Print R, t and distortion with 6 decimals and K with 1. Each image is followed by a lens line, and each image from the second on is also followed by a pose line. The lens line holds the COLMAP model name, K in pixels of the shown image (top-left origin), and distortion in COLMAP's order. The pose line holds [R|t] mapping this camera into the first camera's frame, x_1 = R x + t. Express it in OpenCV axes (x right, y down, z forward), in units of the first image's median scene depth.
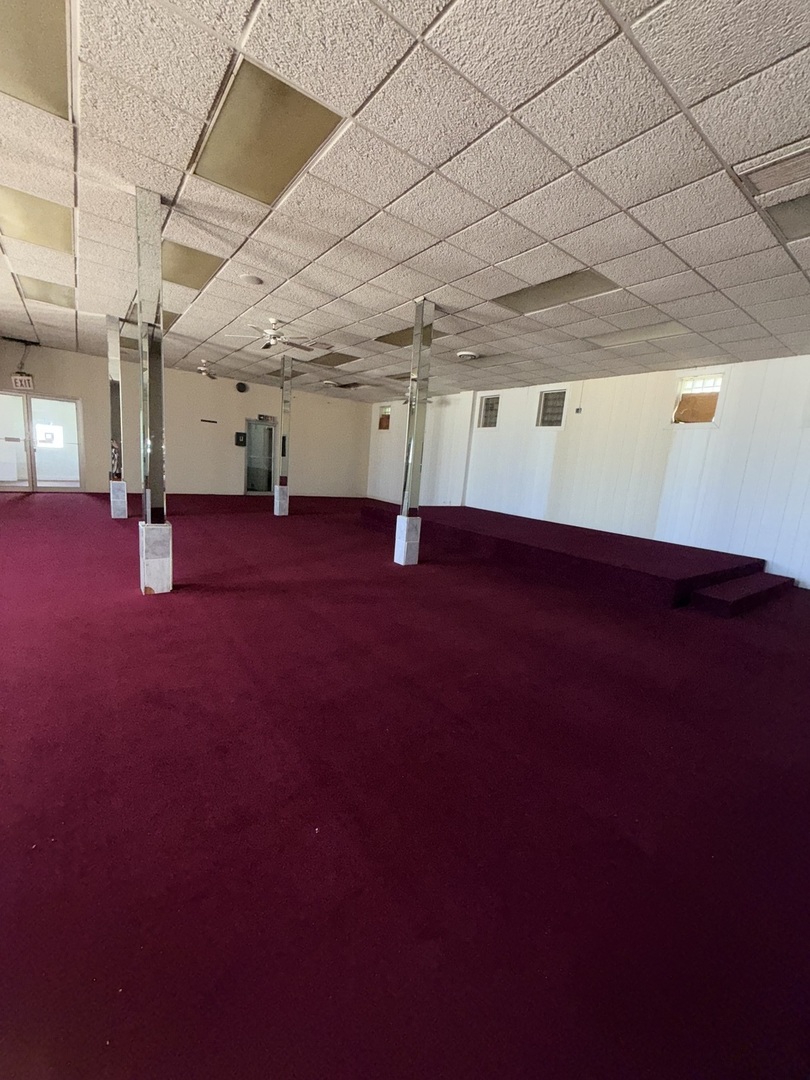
lens RADIAL K [[432.5, 0, 406.2], [0, 432.5, 540.0], [0, 0, 1]] dist [0.001622, 0.000133]
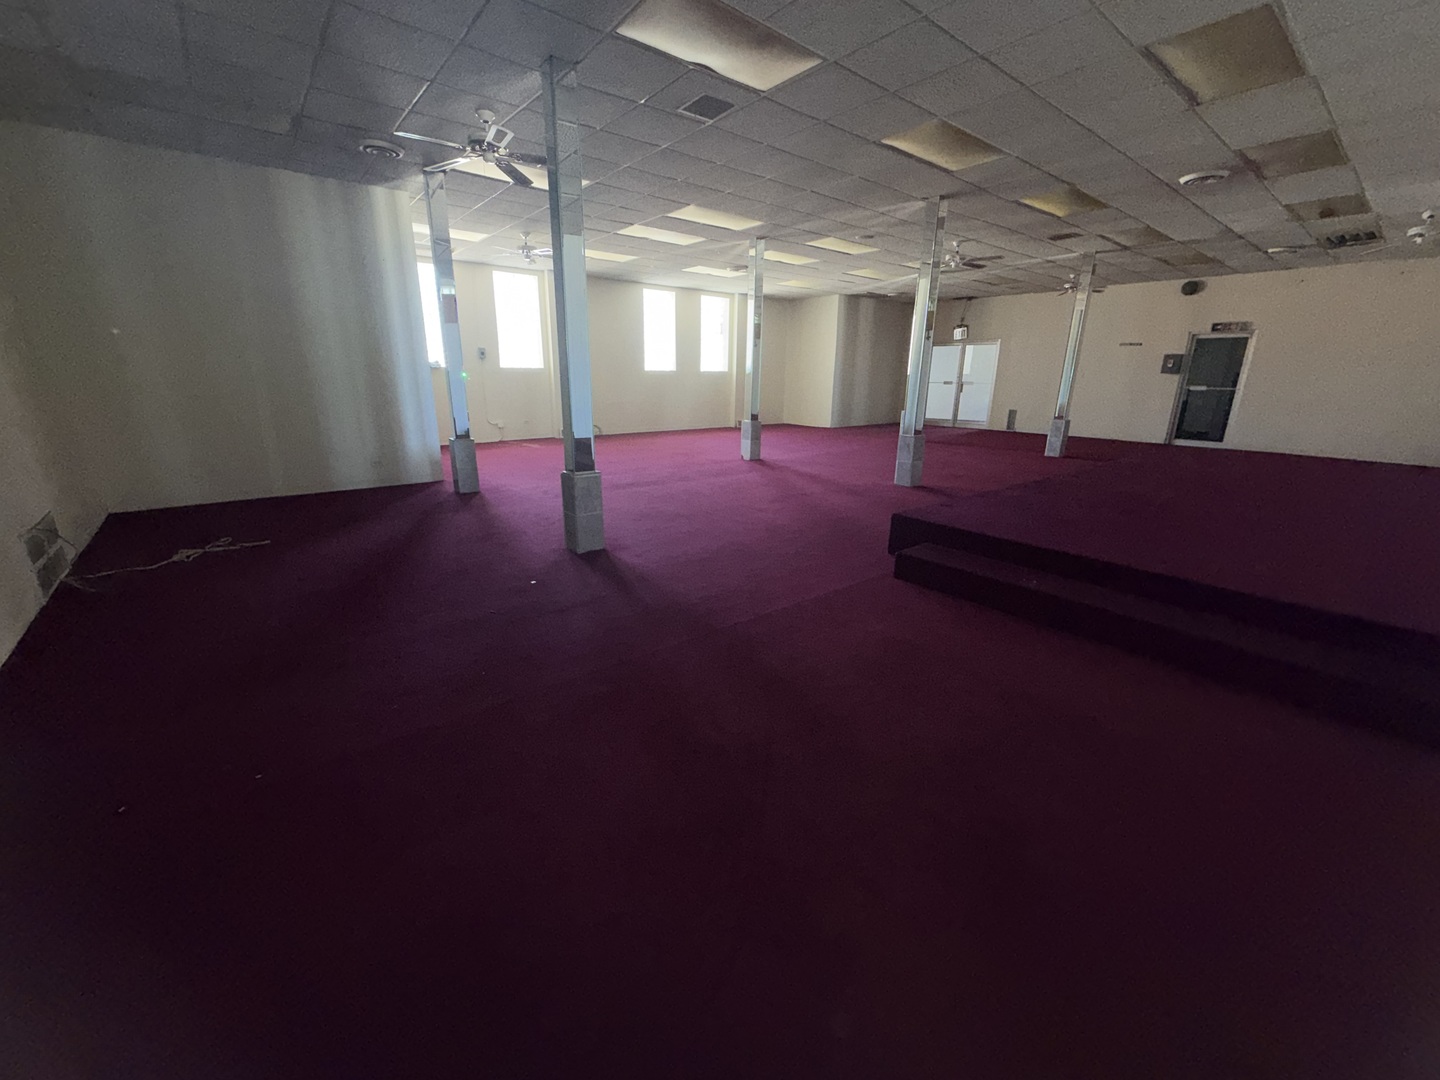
lens RADIAL K [[576.7, 0, 720.1], [0, 576.7, 541.5], [0, 0, 1]] dist [0.001622, 0.000133]
pose [[0.050266, 0.205720, -0.977319, 0.582796], [-0.181849, 0.964084, 0.193582, 0.001118], [0.982041, 0.167994, 0.085870, 0.240786]]
